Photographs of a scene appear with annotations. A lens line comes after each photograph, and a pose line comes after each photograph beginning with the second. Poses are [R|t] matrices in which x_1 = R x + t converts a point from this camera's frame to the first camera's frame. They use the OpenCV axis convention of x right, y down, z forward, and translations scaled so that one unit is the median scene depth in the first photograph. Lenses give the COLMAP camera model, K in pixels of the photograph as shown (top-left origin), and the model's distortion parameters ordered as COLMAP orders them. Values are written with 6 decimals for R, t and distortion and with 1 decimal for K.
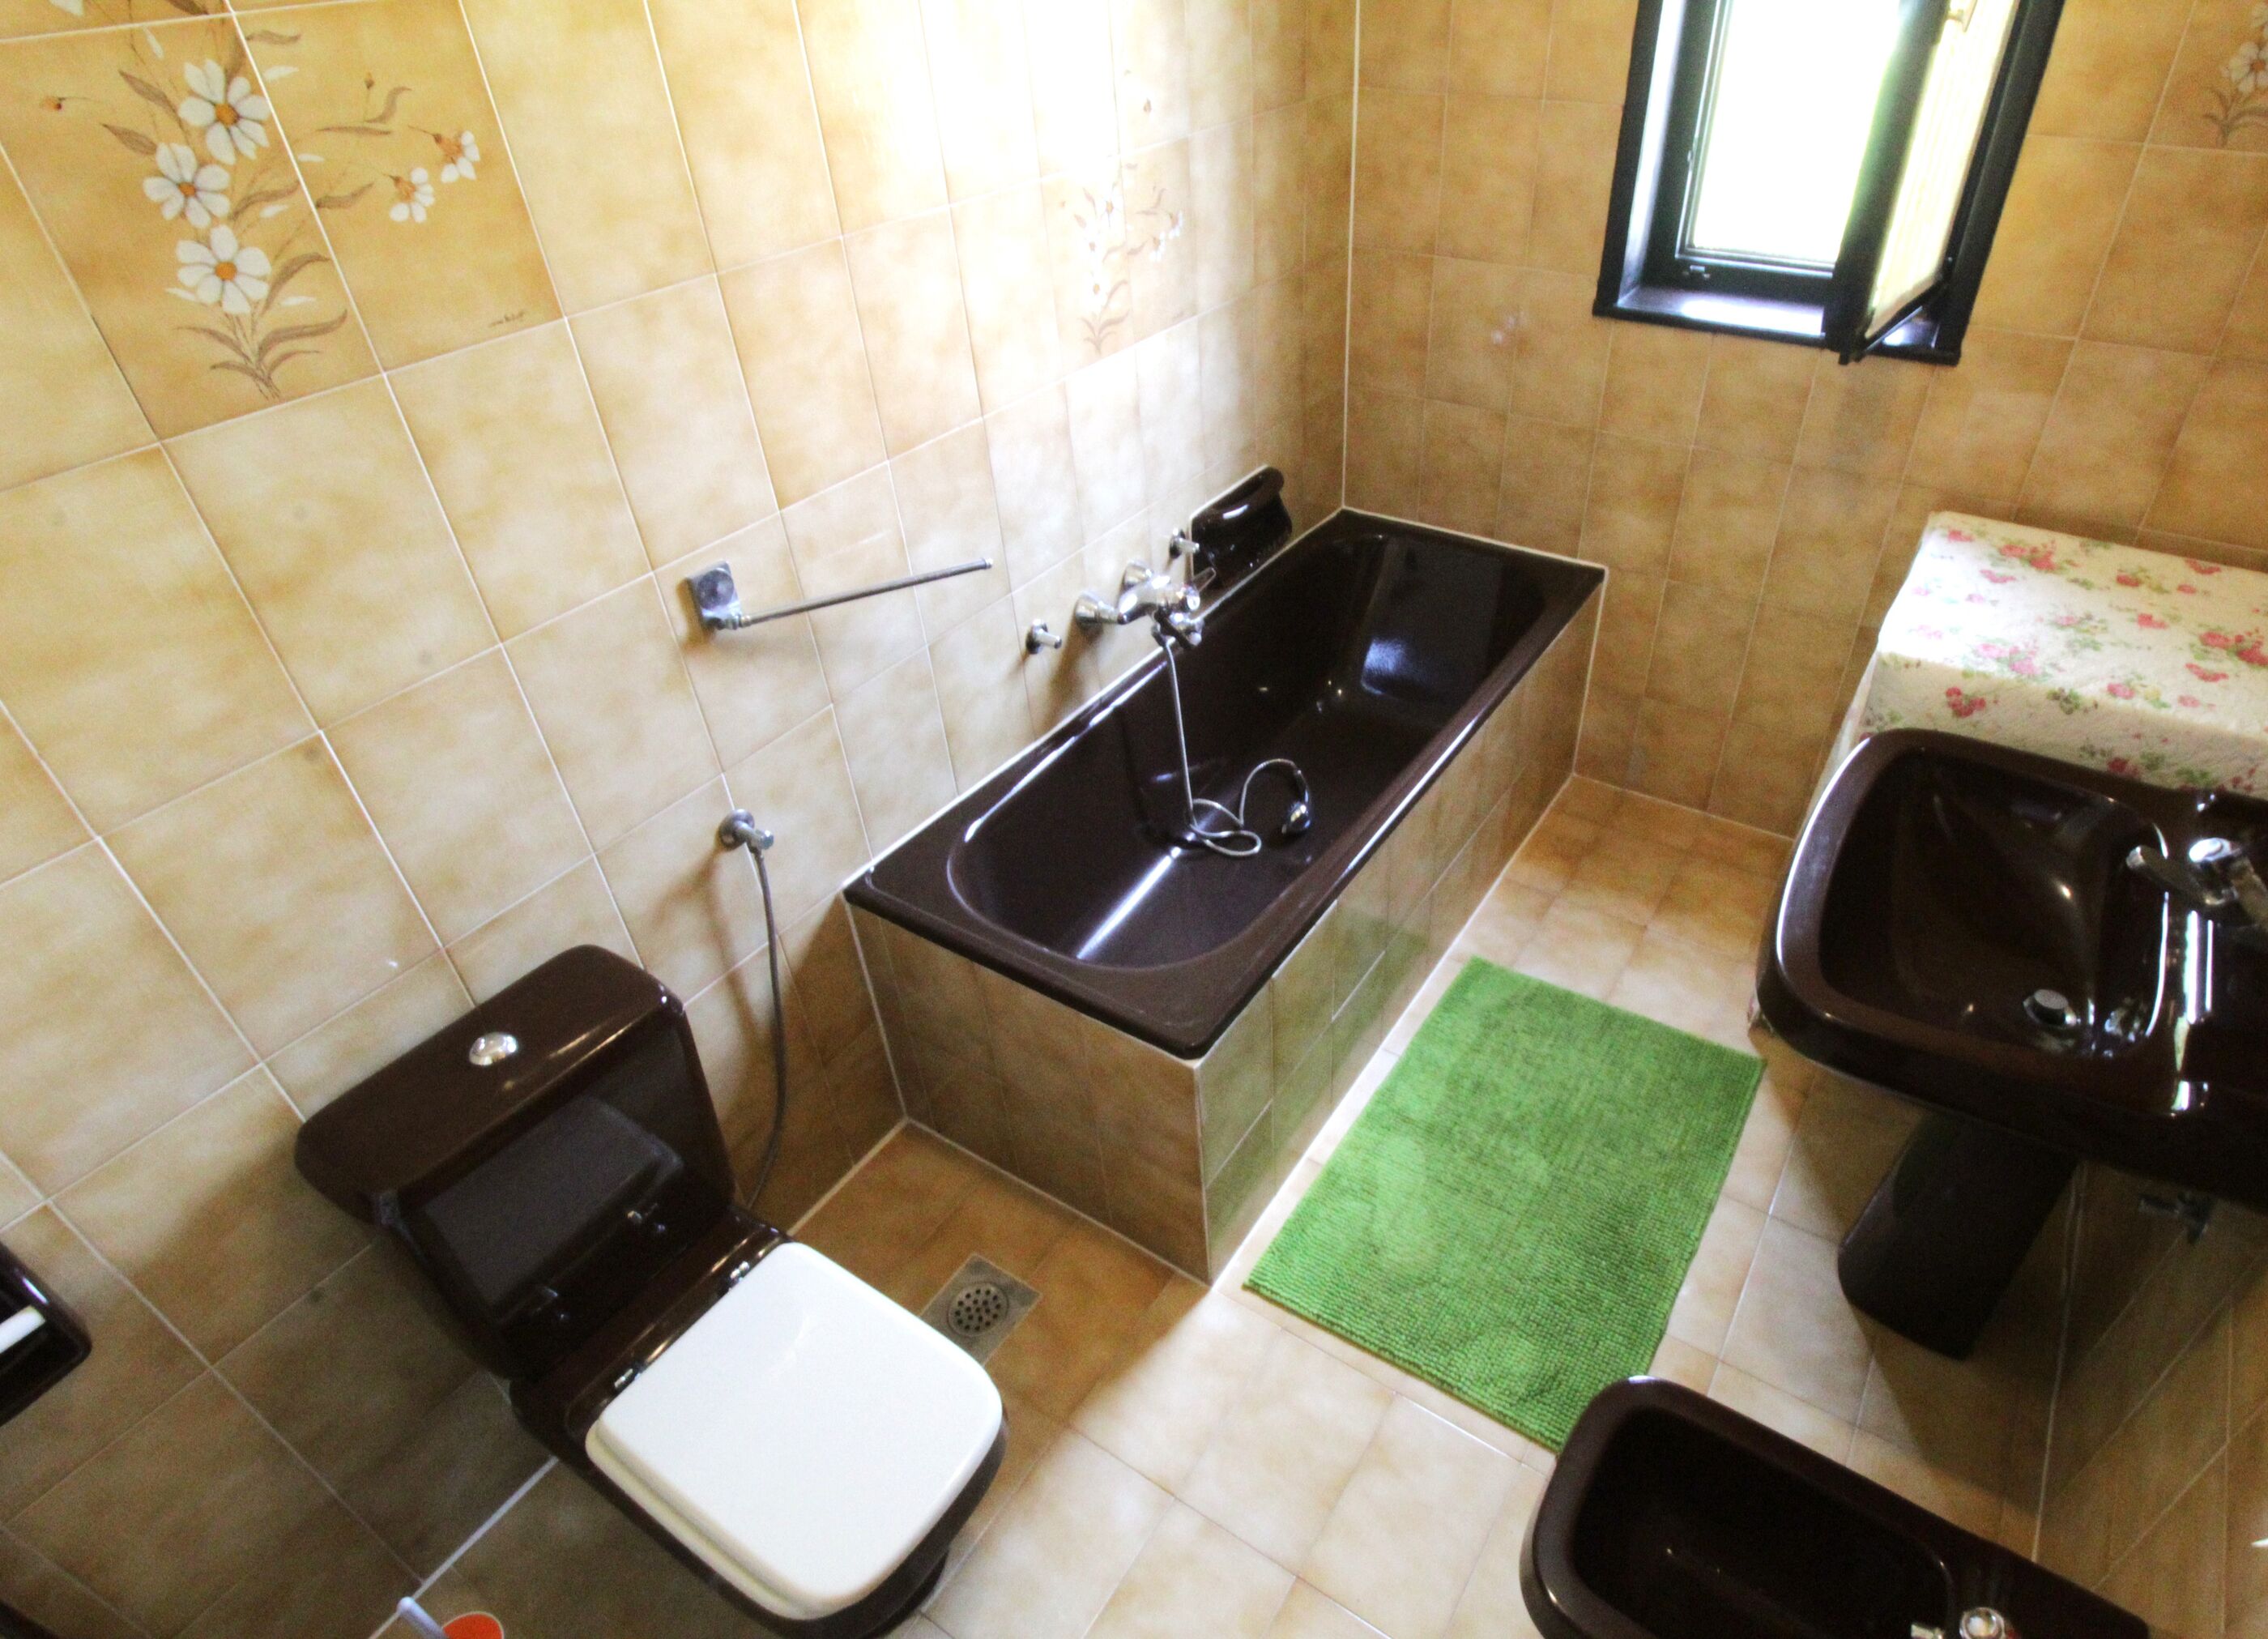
lens RADIAL K [[1248.1, 0, 1238.2], [0, 1248.1, 809.1], [0, 0, 1]] dist [0.003686, -0.016597]
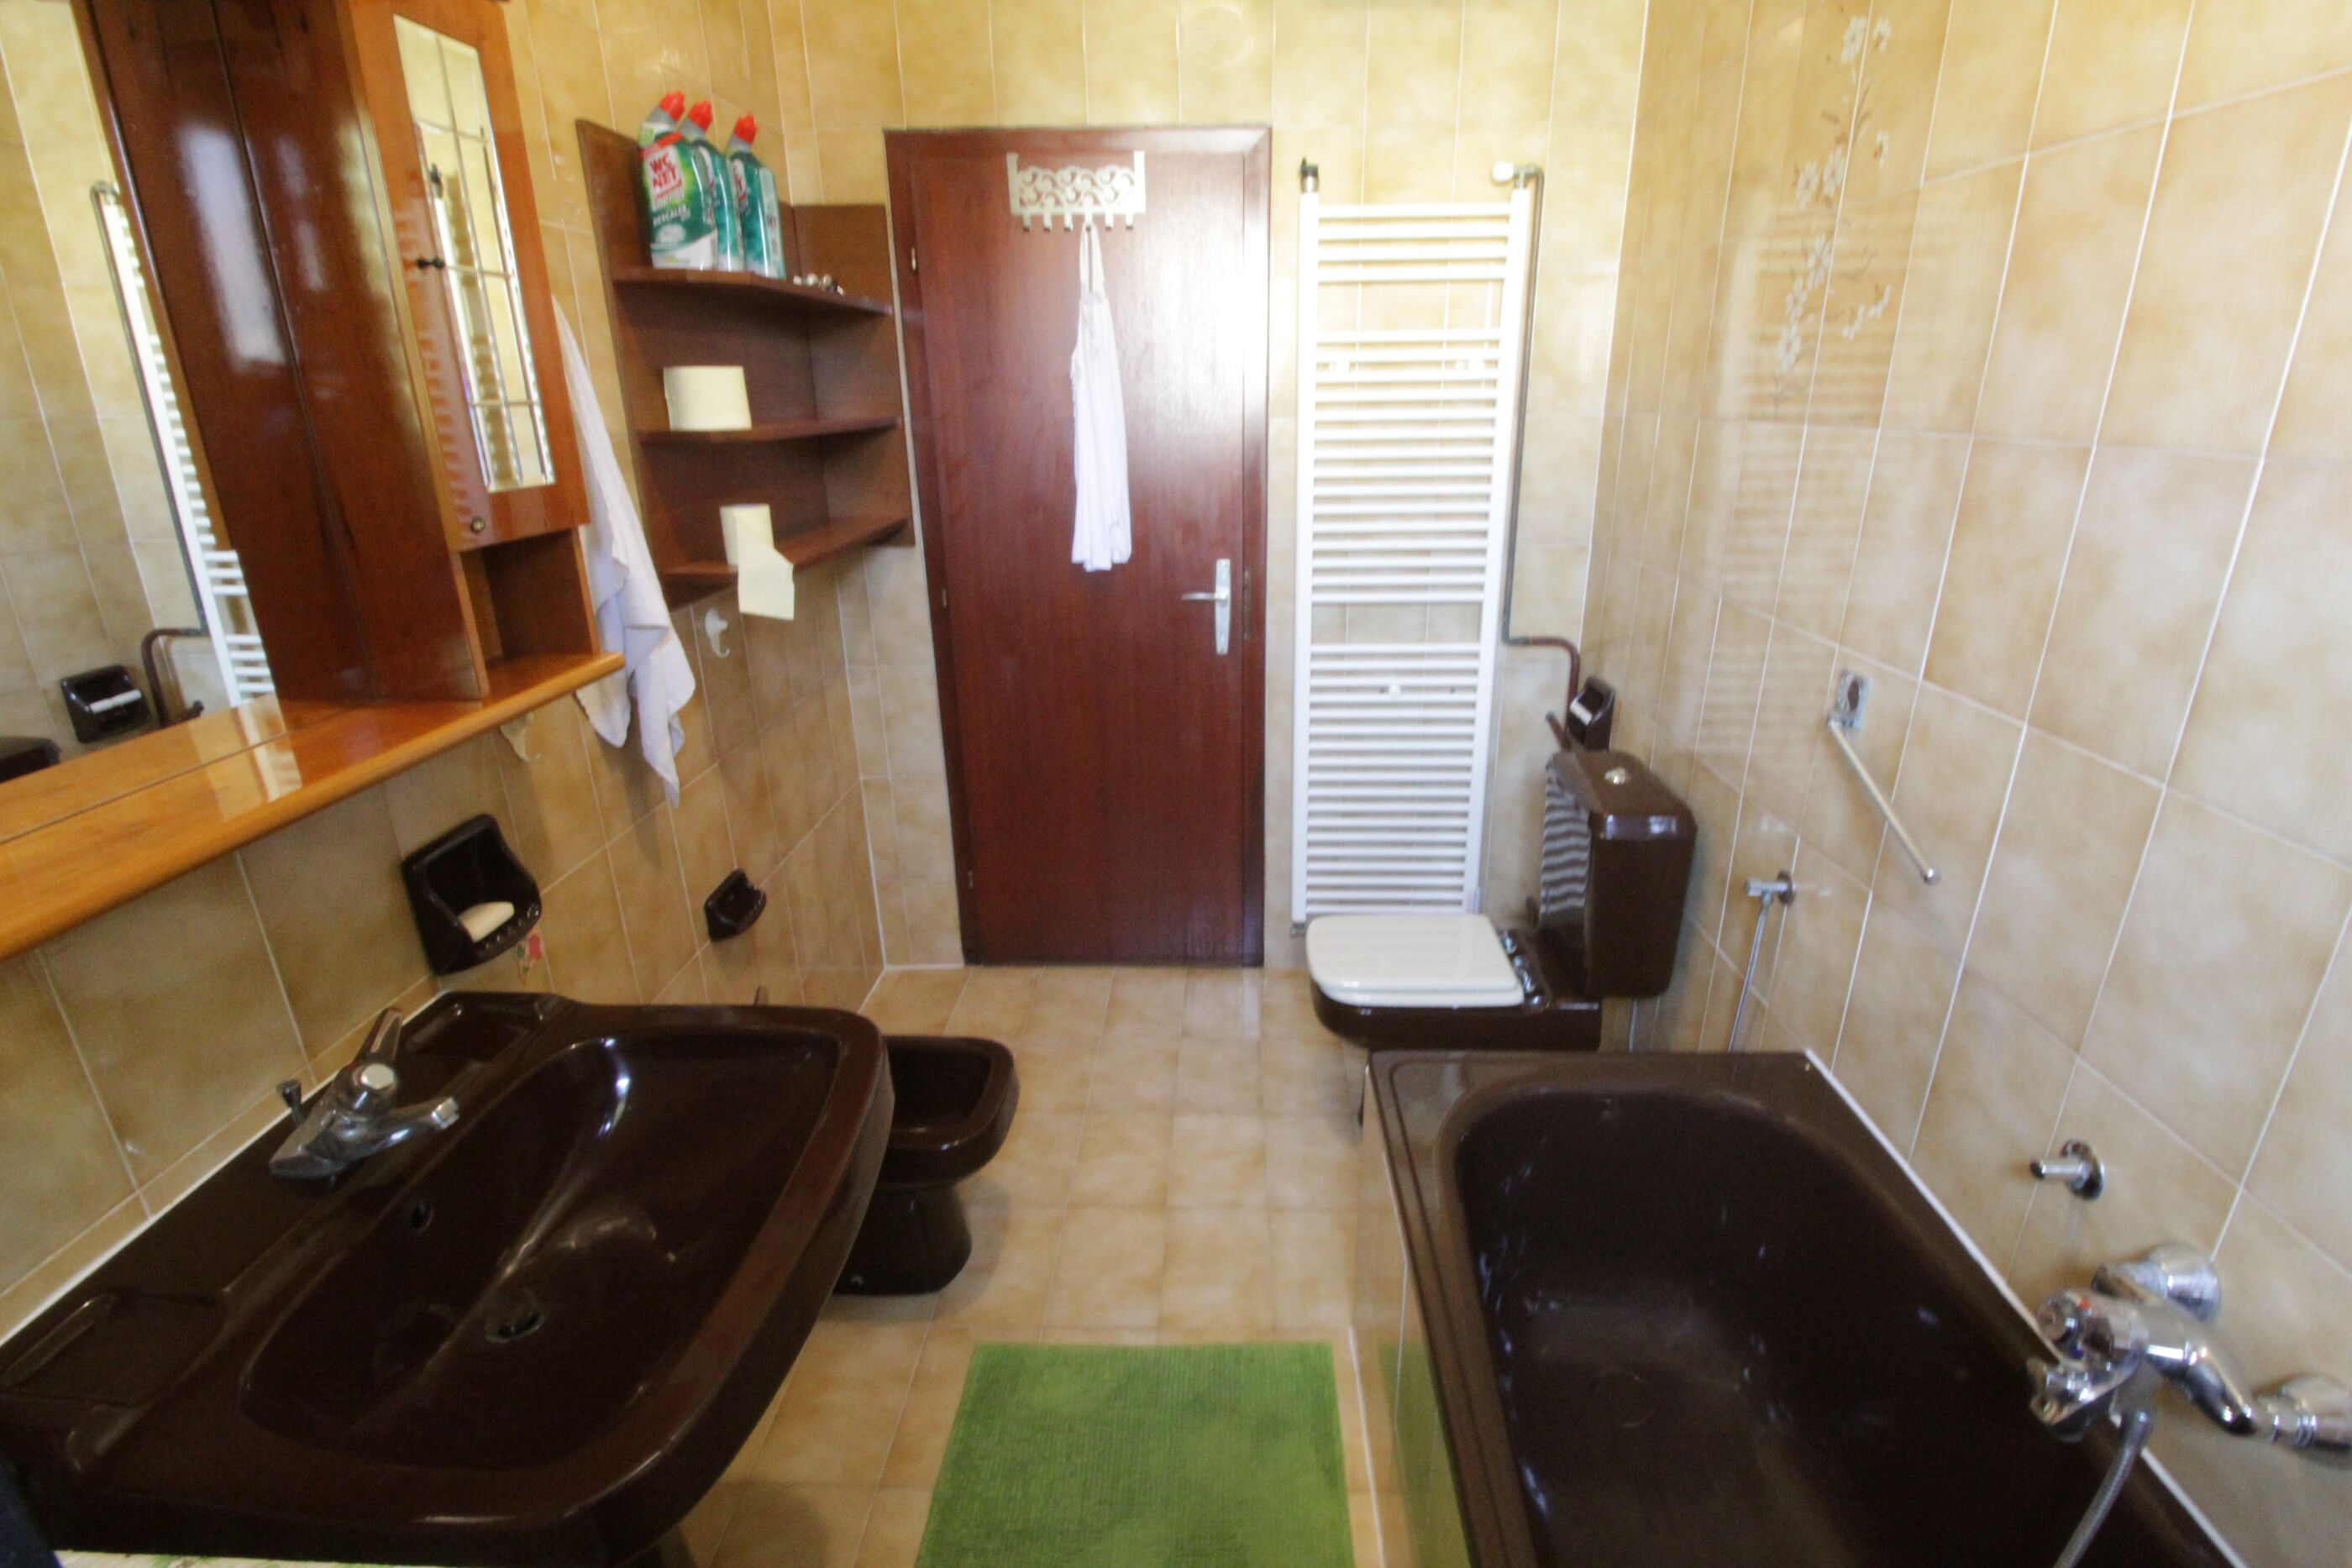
lens RADIAL K [[1094.0, 0, 1200.5], [0, 1094.0, 781.7], [0, 0, 1]] dist [0.000103, -0.013195]
pose [[-0.857704, 0.198725, -0.474186, 0.439781], [-0.293338, 0.568303, 0.768755, -0.562135], [0.422252, 0.798461, -0.429142, 0.981222]]
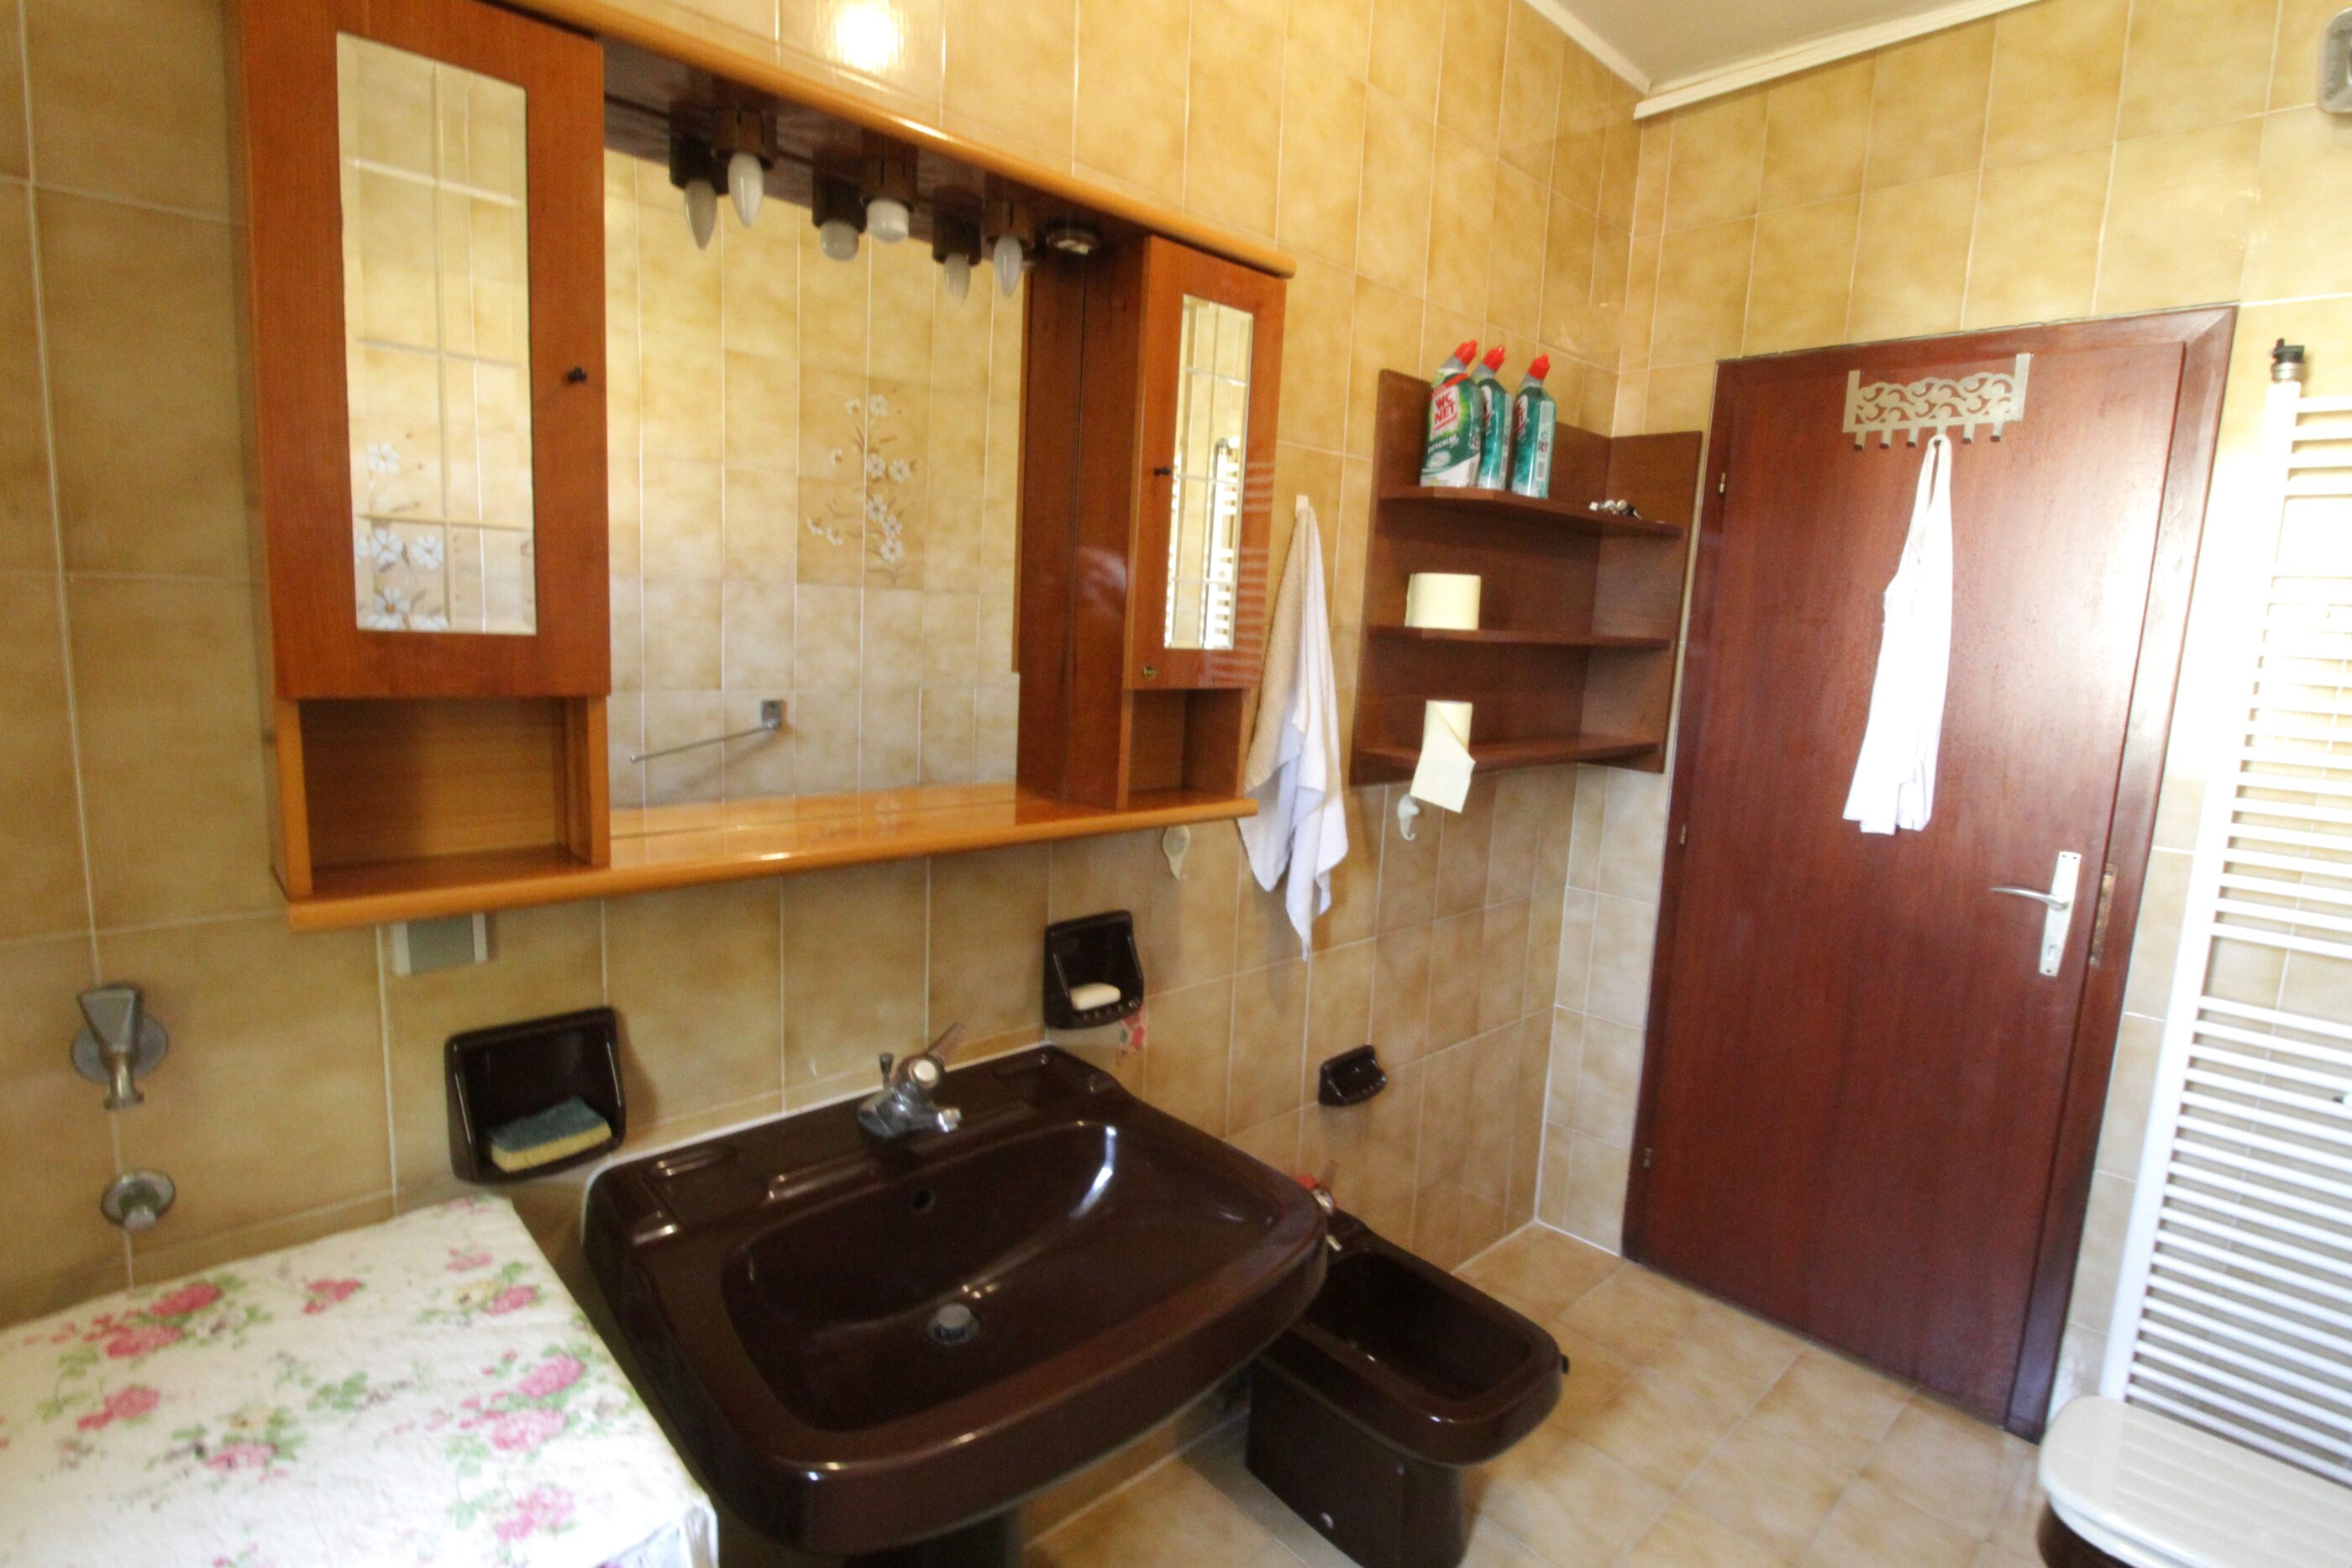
lens RADIAL K [[1117.2, 0, 1180.8], [0, 1117.2, 776.8], [0, 0, 1]] dist [-0.008634, -0.011664]
pose [[-0.967762, -0.064092, 0.243575, 0.257686], [0.128852, 0.704958, 0.697446, -0.538154], [-0.216411, 0.706347, -0.673973, 0.997224]]
